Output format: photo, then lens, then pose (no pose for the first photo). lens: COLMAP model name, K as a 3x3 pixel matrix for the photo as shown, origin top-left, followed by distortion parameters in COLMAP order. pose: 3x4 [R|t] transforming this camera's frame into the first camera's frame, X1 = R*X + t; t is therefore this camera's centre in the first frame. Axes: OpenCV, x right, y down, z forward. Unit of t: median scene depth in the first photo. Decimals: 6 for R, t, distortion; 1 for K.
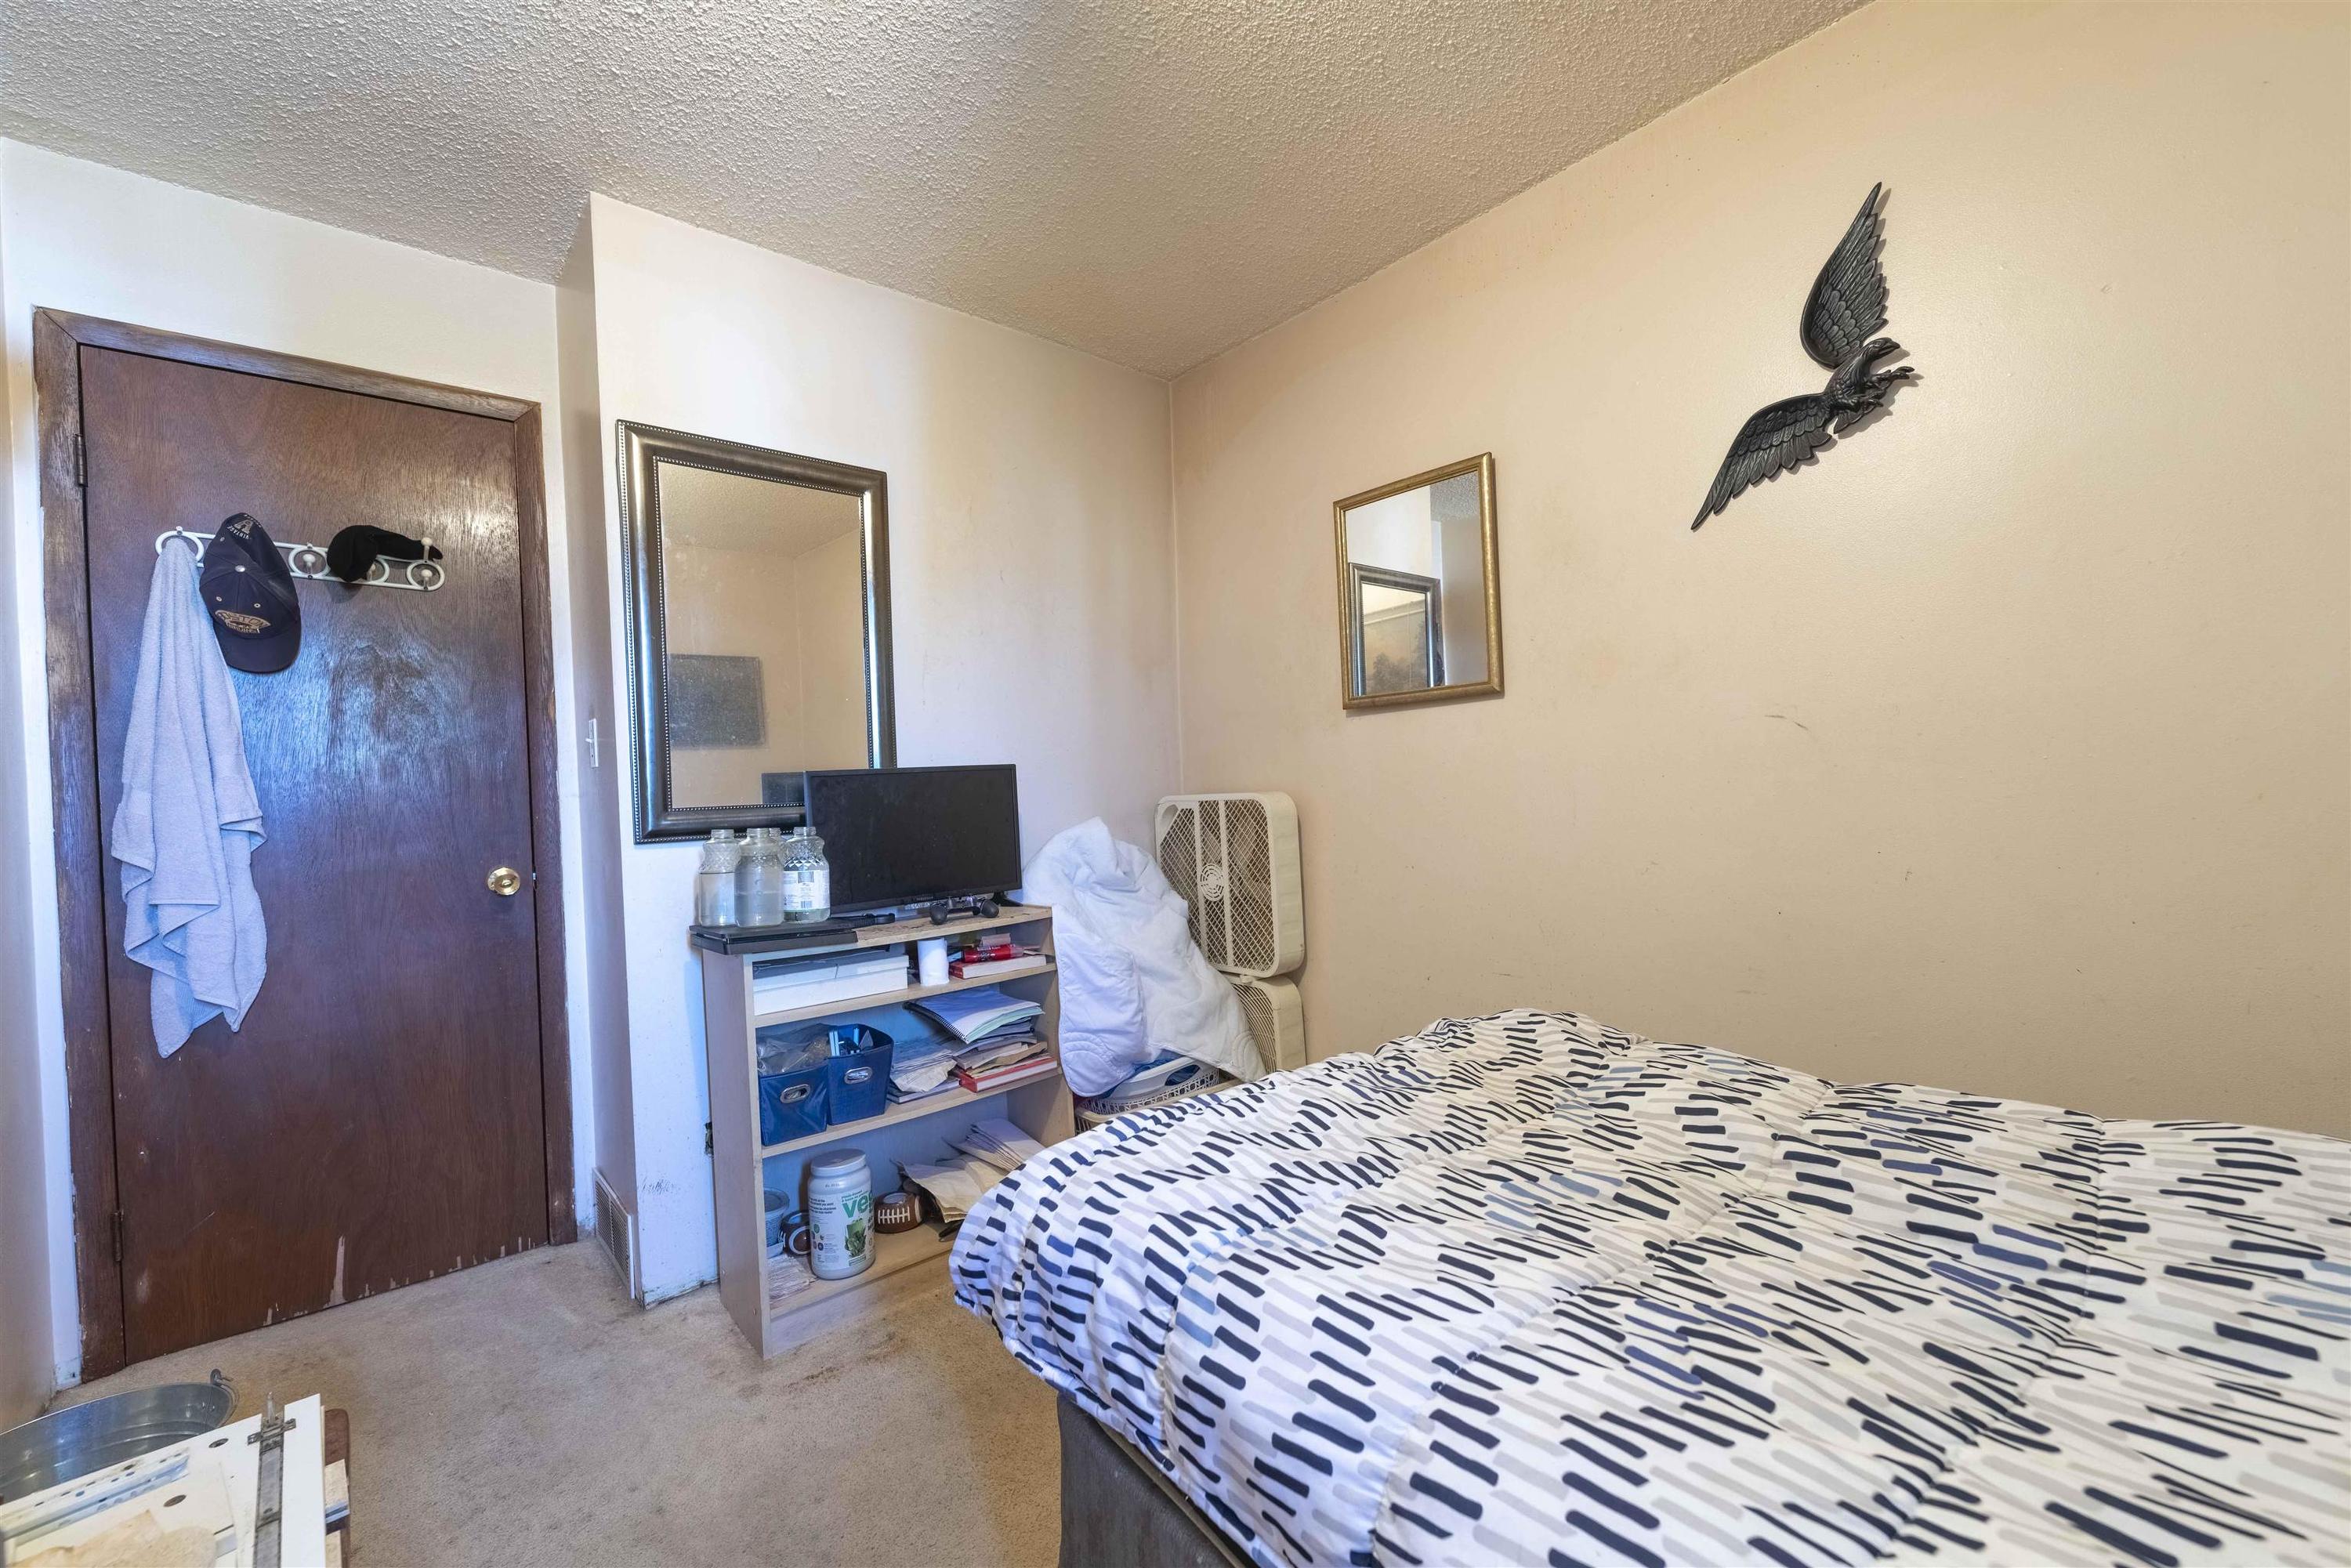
lens RADIAL K [[939.1, 0, 1166.1], [0, 939.1, 790.9], [0, 0, 1]] dist [0.004470, -0.004971]
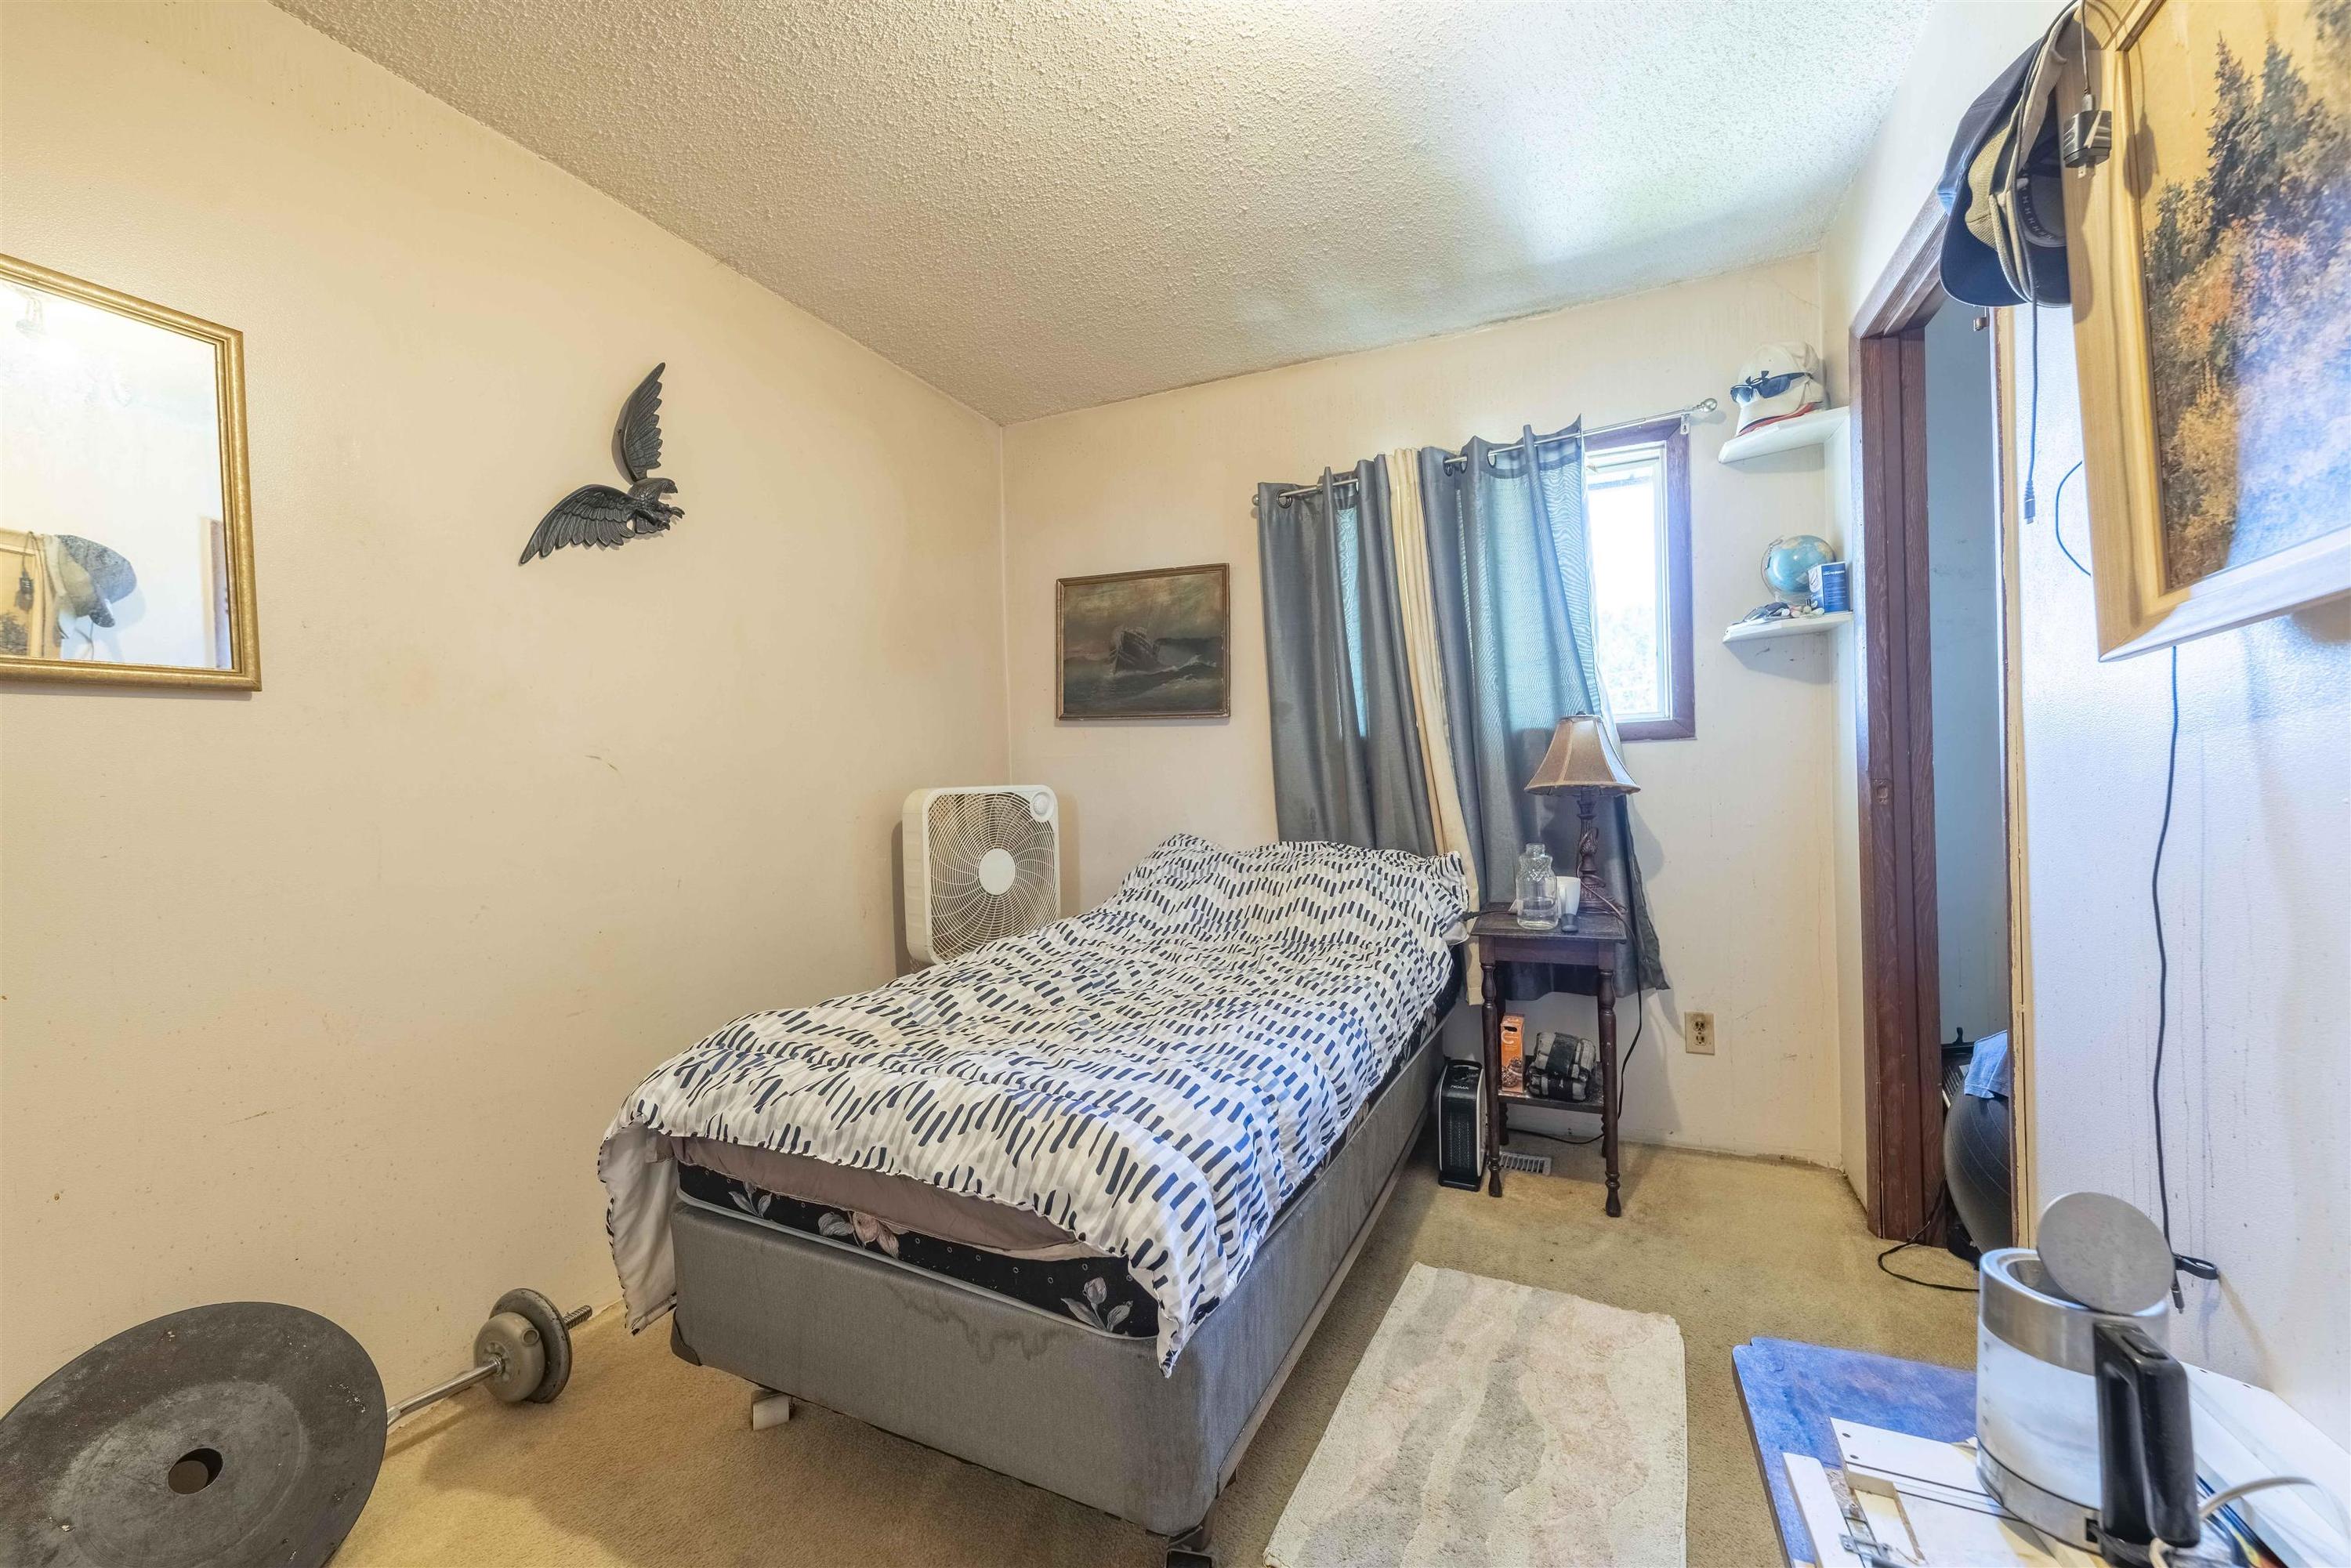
lens RADIAL K [[939.1, 0, 1166.1], [0, 939.1, 790.9], [0, 0, 1]] dist [0.004470, -0.004971]
pose [[-0.432600, 0.038003, 0.900785, -0.695154], [0.059105, 0.998157, -0.013726, 0.018421], [-0.899646, 0.047303, -0.434049, 0.929615]]
